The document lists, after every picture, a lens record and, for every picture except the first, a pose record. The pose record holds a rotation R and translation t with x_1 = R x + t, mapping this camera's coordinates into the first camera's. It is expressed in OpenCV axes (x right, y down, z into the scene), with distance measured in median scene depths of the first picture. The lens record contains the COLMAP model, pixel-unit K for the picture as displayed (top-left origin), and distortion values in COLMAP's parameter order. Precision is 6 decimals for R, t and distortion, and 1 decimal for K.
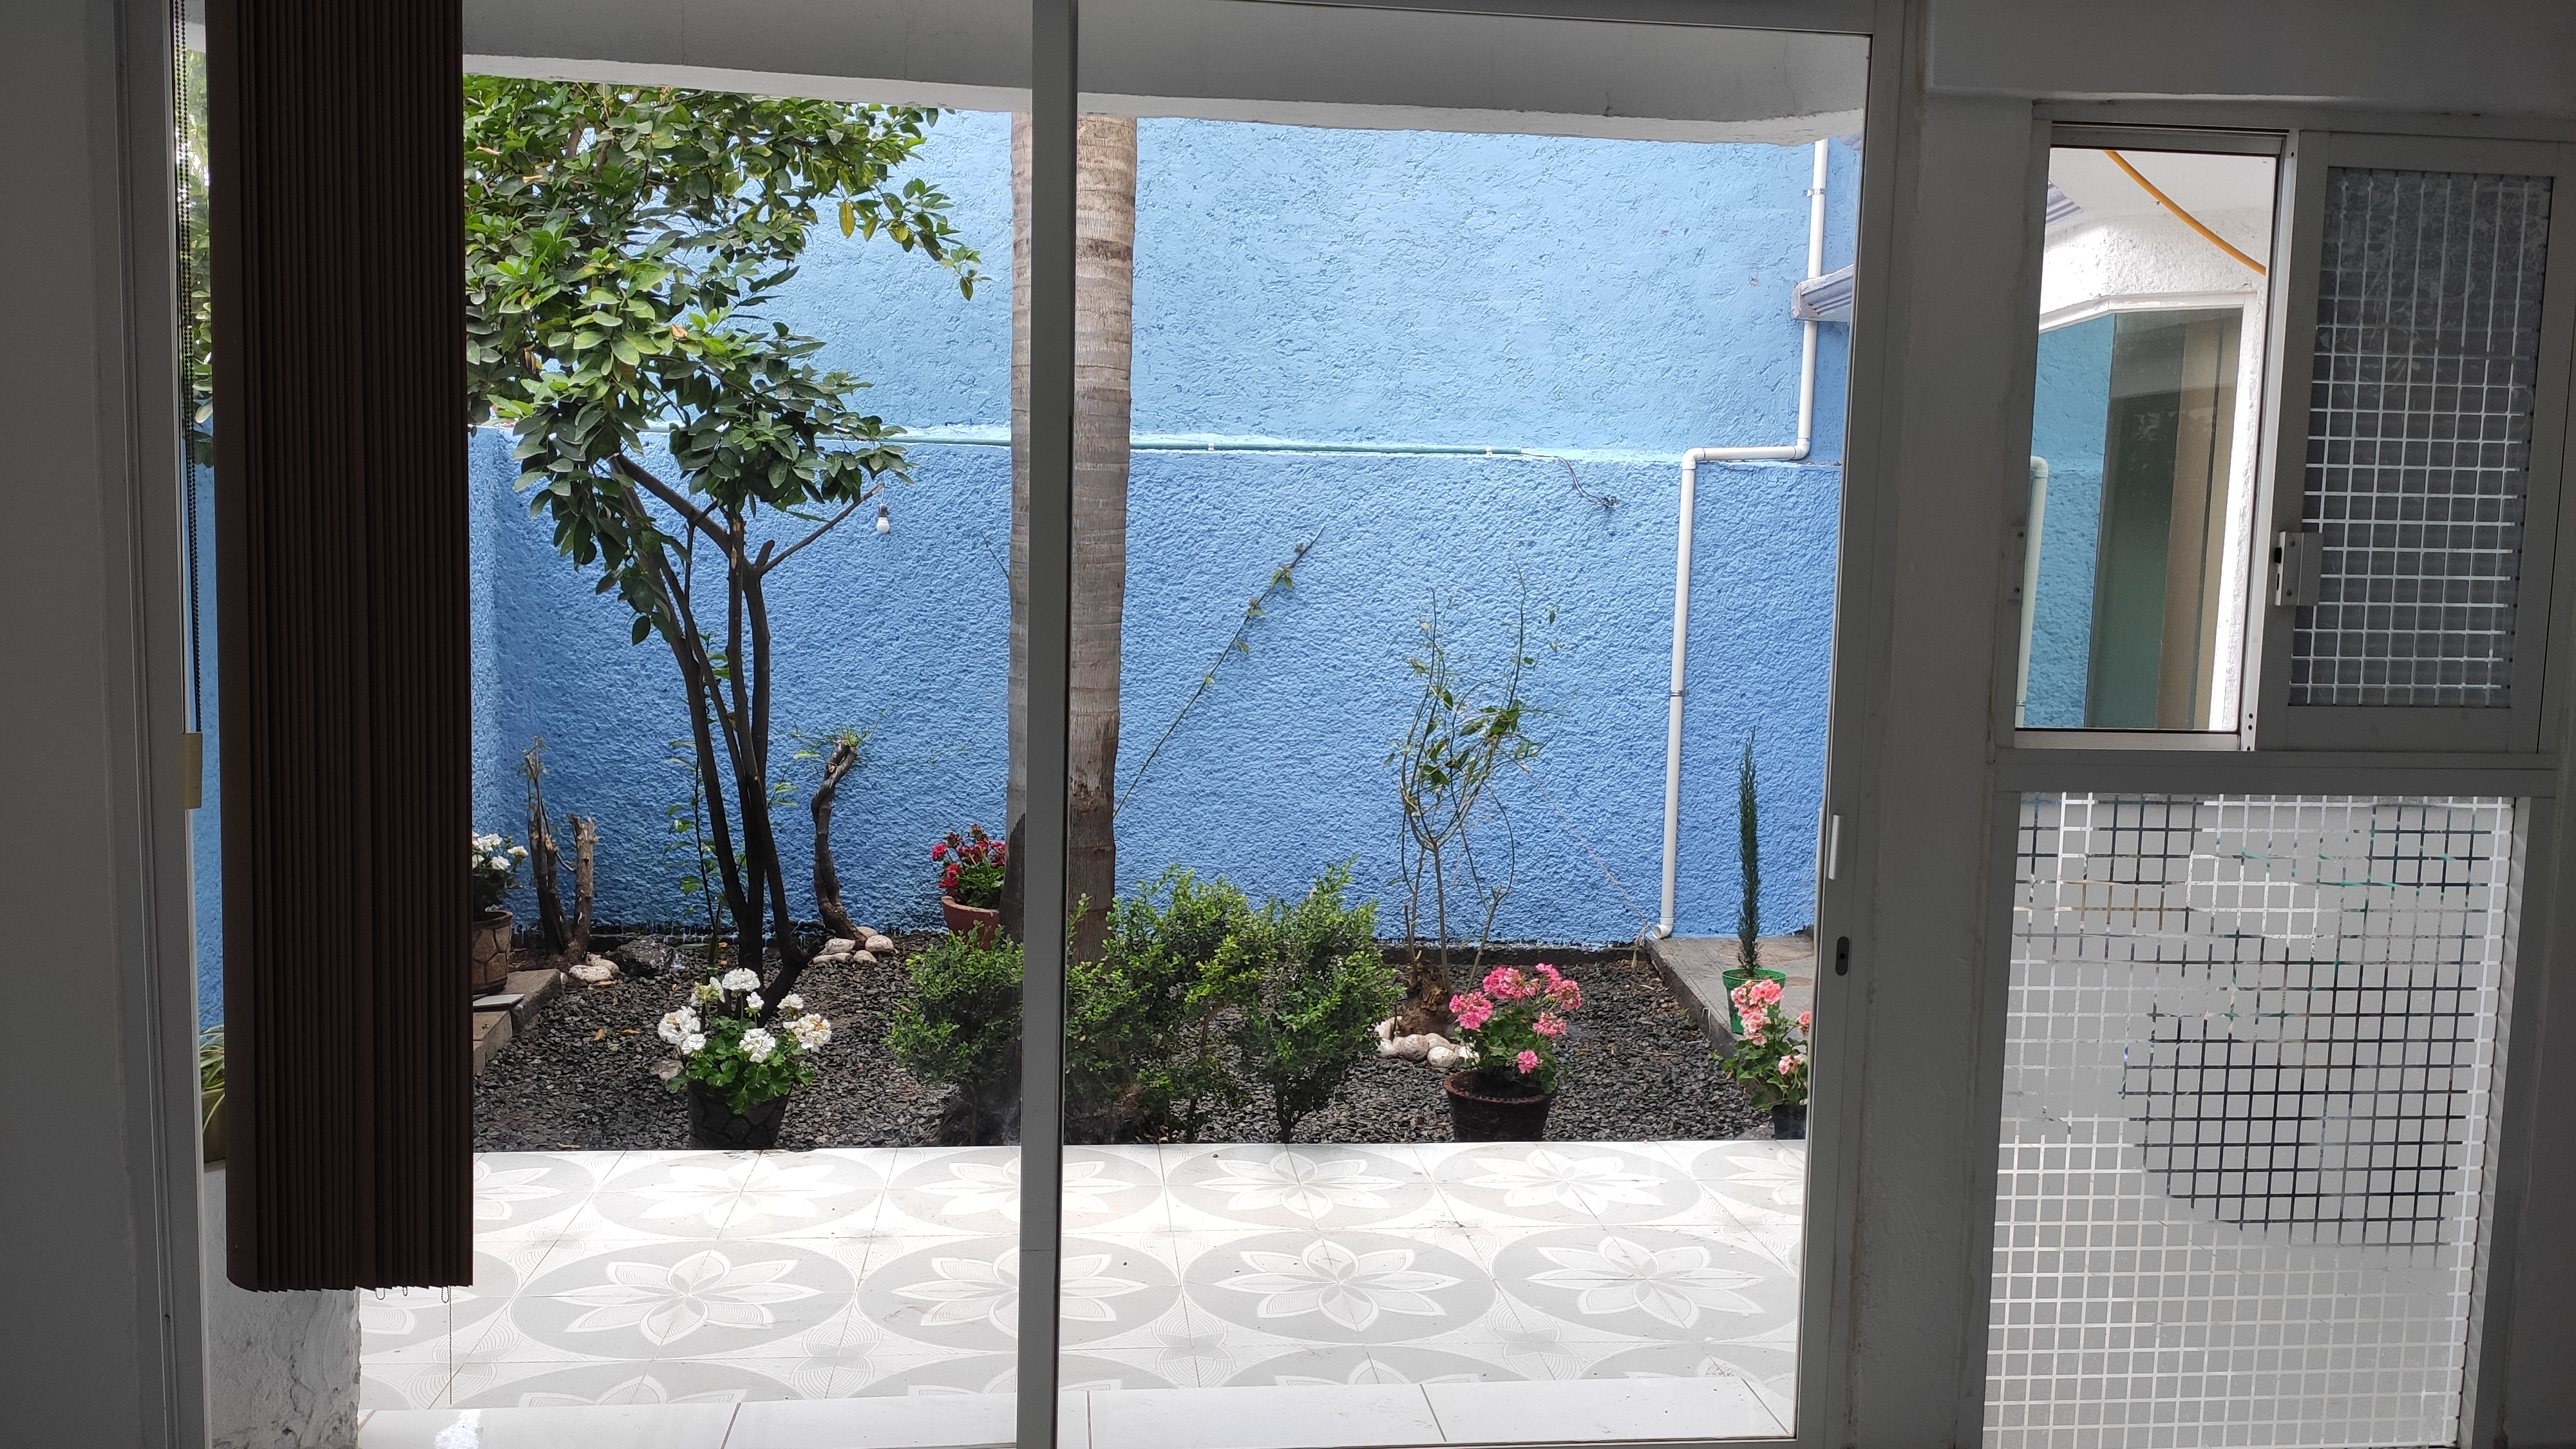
lens RADIAL K [[1901.0, 0, 1293.7], [0, 1901.0, 742.5], [0, 0, 1]] dist [0.084679, -0.135322]
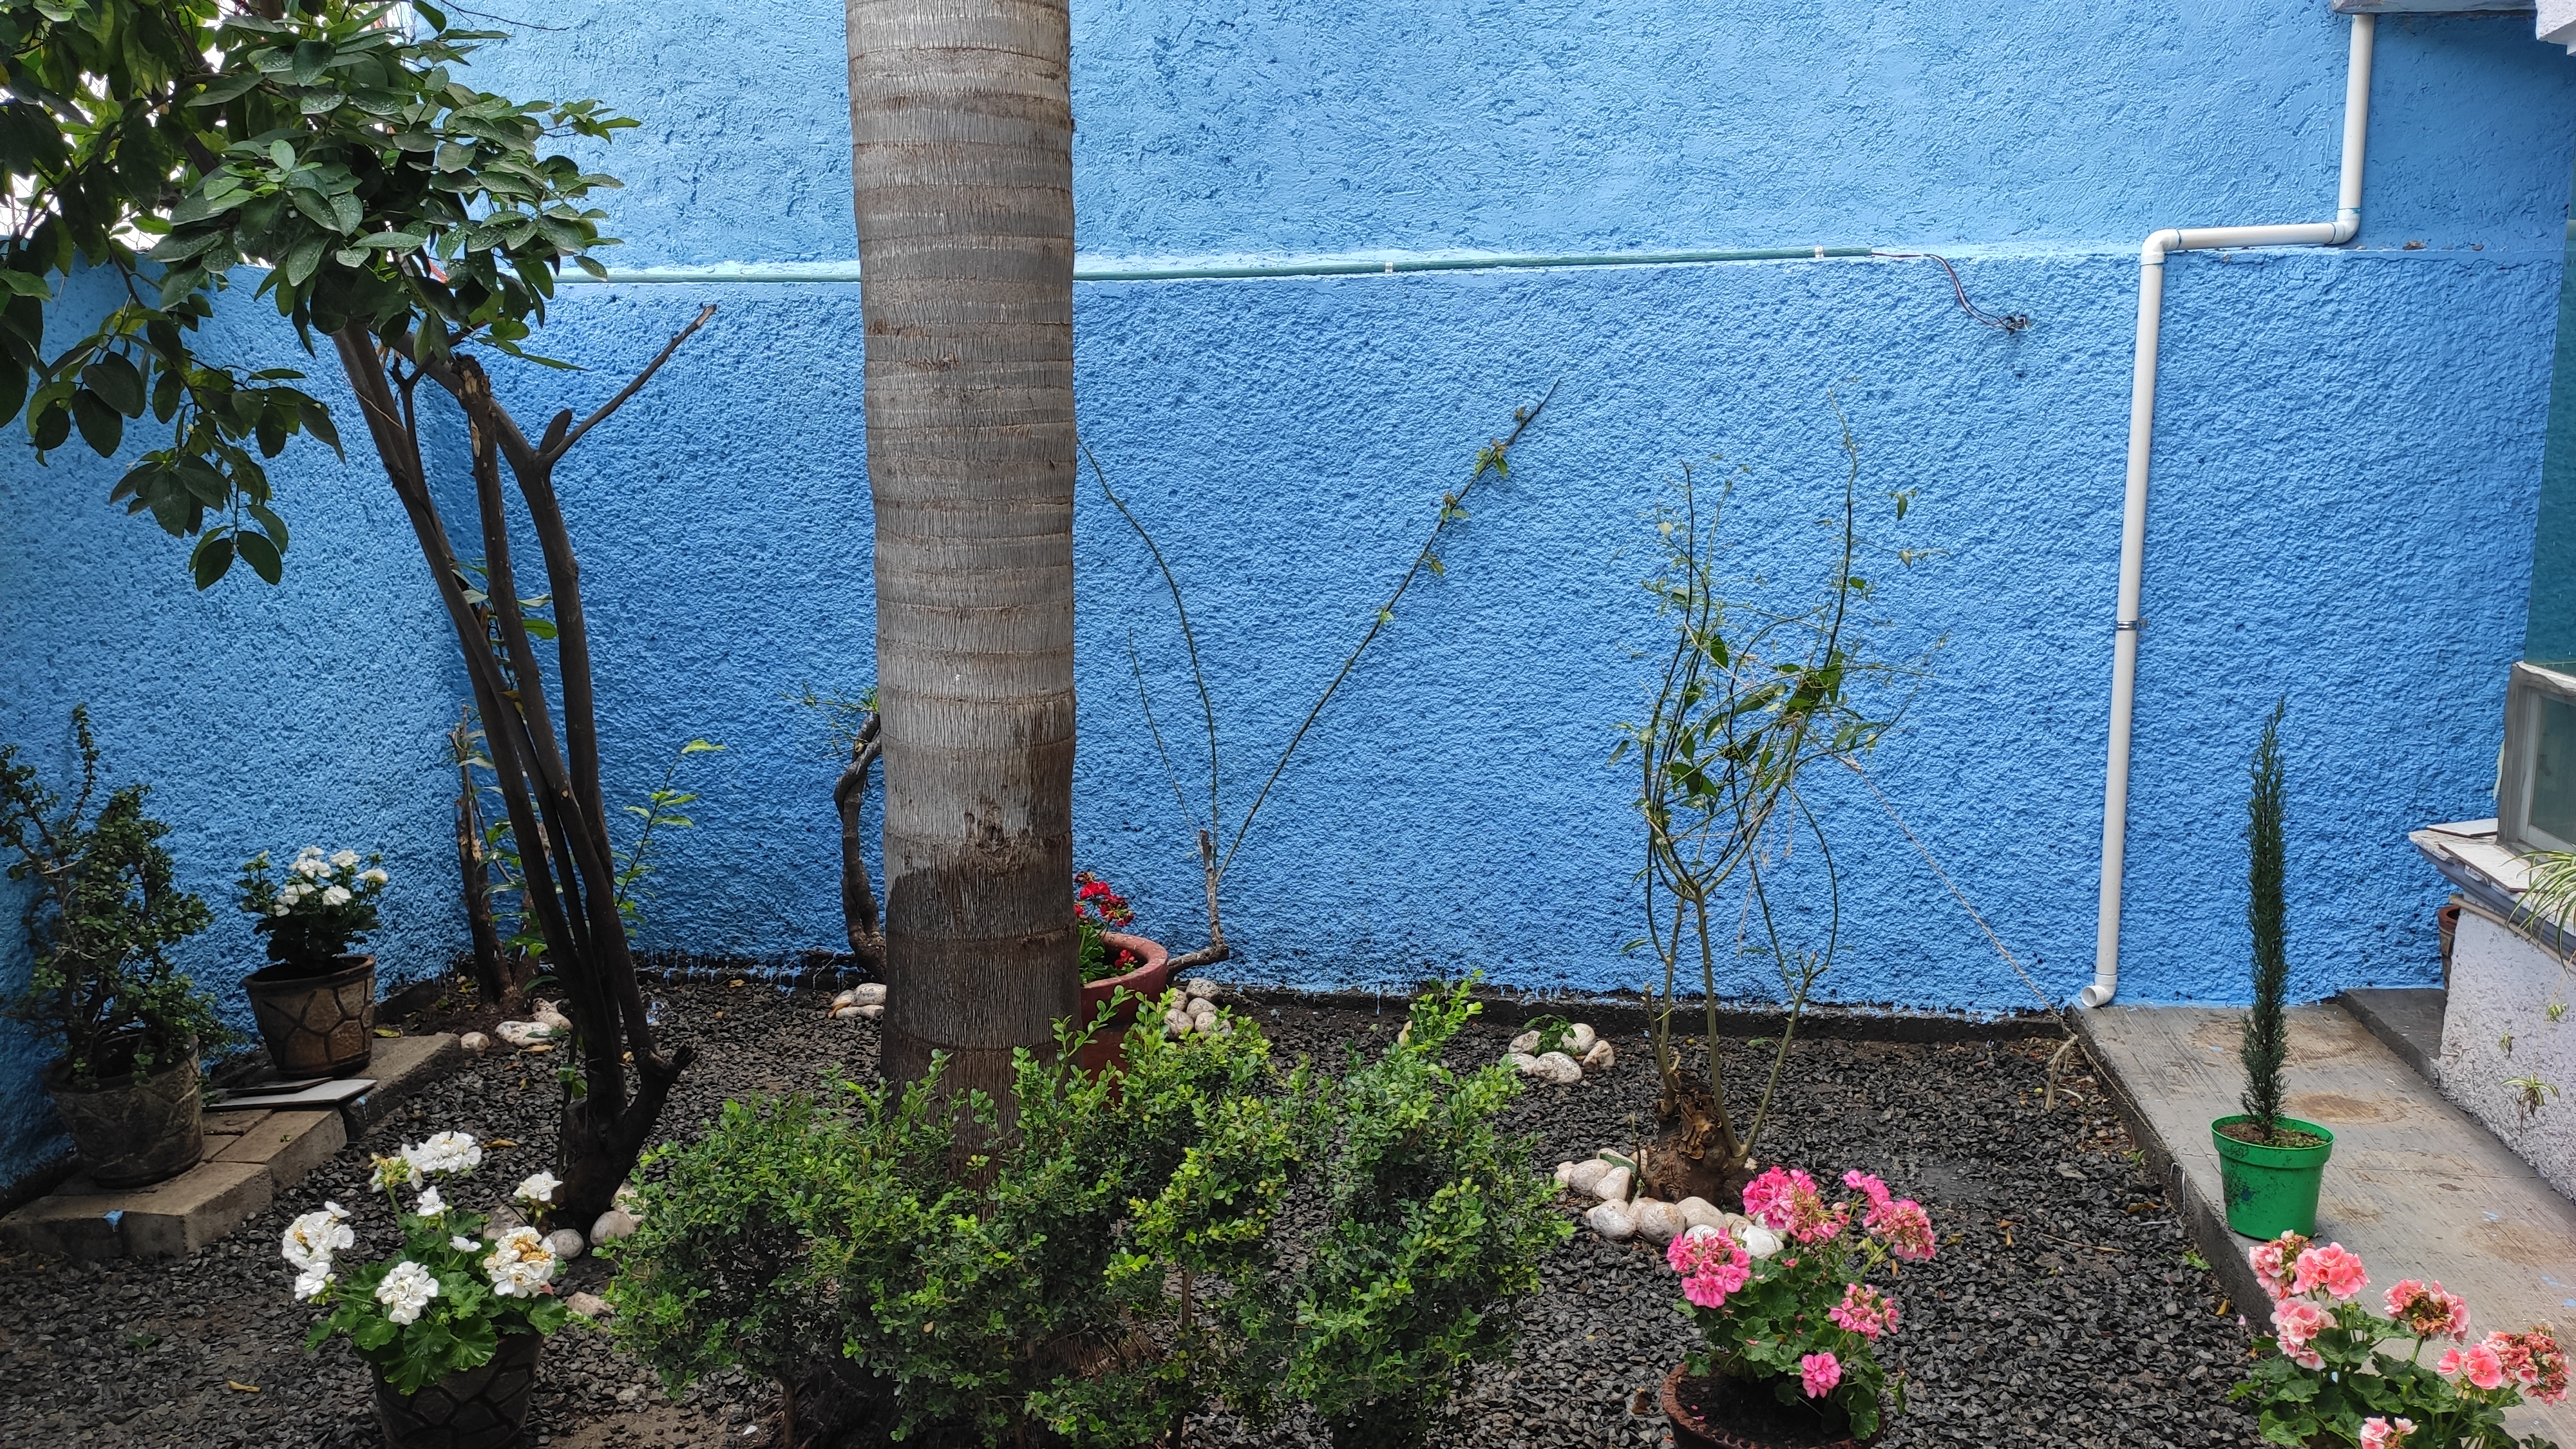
lens RADIAL K [[1901.0, 0, 1293.7], [0, 1901.0, 742.5], [0, 0, 1]] dist [0.084679, -0.135322]
pose [[0.979354, 0.000986, -0.202152, 0.059826], [0.008436, 0.998918, 0.045741, -0.018581], [0.201979, -0.046502, 0.978285, 0.322157]]
